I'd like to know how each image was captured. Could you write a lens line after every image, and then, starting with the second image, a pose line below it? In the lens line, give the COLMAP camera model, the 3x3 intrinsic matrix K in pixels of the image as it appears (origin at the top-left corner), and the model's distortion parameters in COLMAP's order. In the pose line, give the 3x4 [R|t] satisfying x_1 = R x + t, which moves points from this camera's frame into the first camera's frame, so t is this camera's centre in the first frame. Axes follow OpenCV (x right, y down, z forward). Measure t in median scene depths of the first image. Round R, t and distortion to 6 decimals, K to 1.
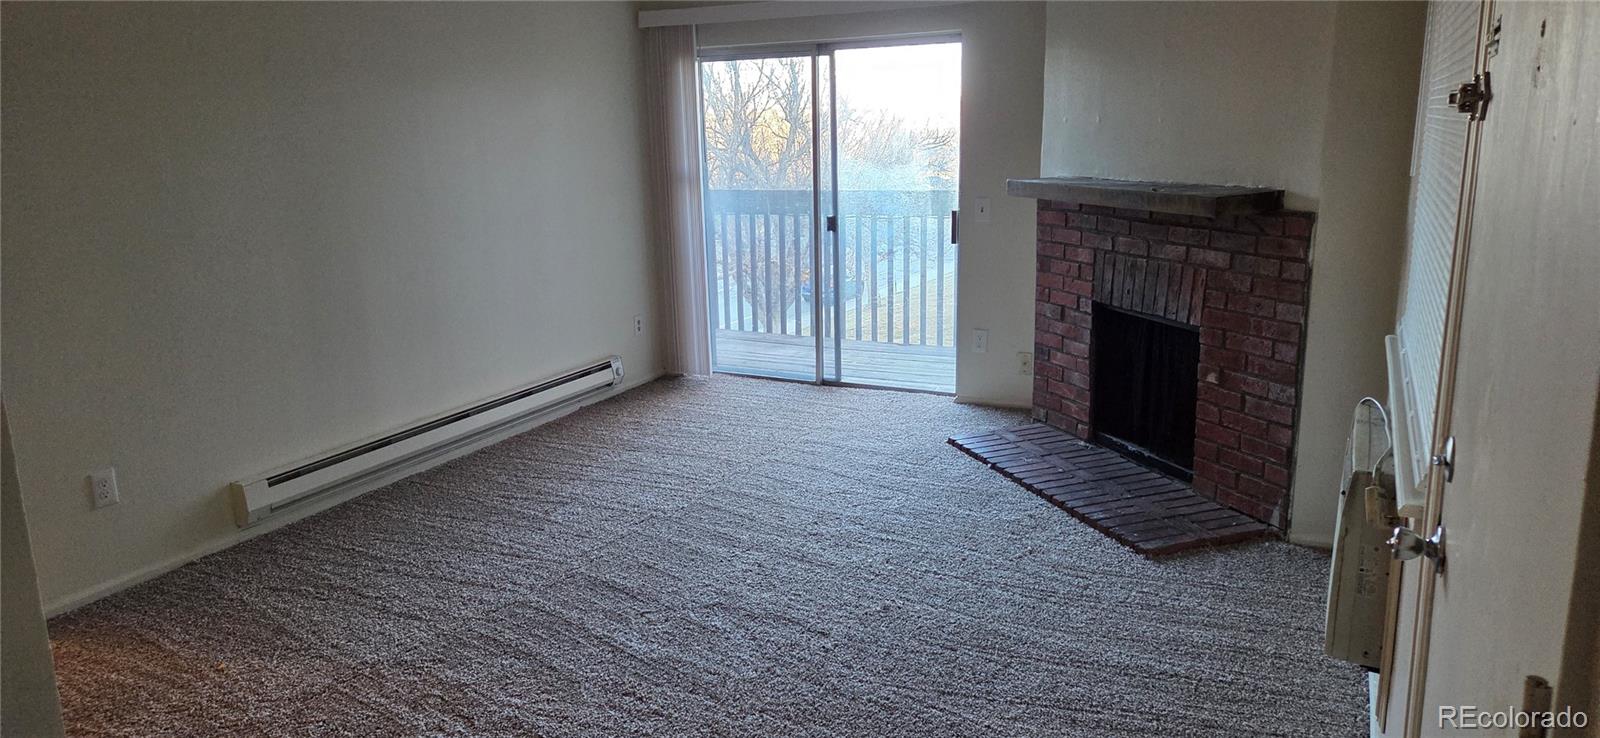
lens RADIAL K [[1045.1, 0, 789.6], [0, 1045.1, 374.3], [0, 0, 1]] dist [0.015789, -0.019621]
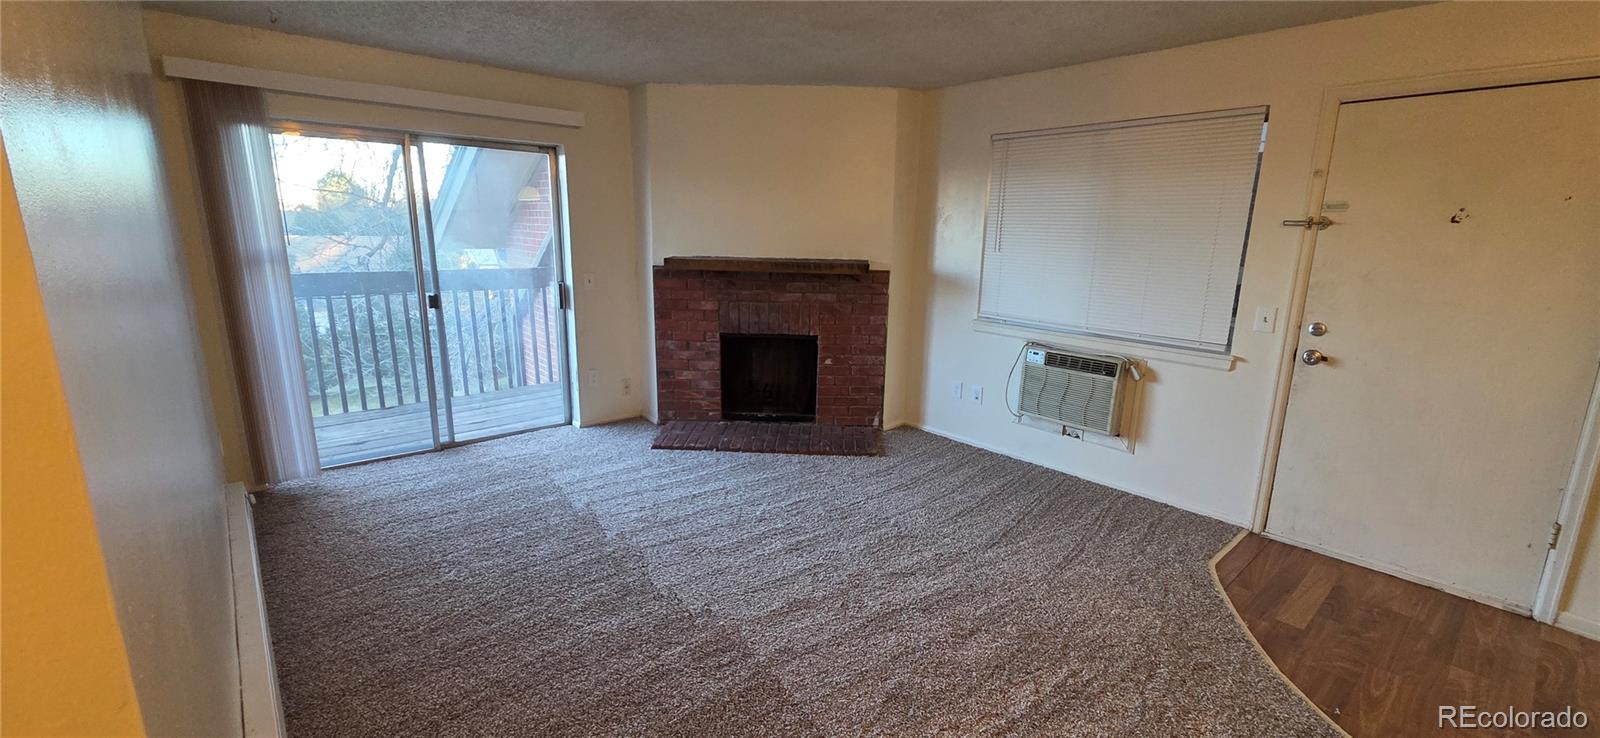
lens RADIAL K [[635.9, 0, 802.6], [0, 635.9, 360.0], [0, 0, 1]] dist [-0.002104, -0.000295]
pose [[0.357272, -0.148489, 0.922121, -0.567357], [0.185225, 0.978937, 0.085873, -0.089945], [-0.915450, 0.140120, 0.377251, 0.525843]]
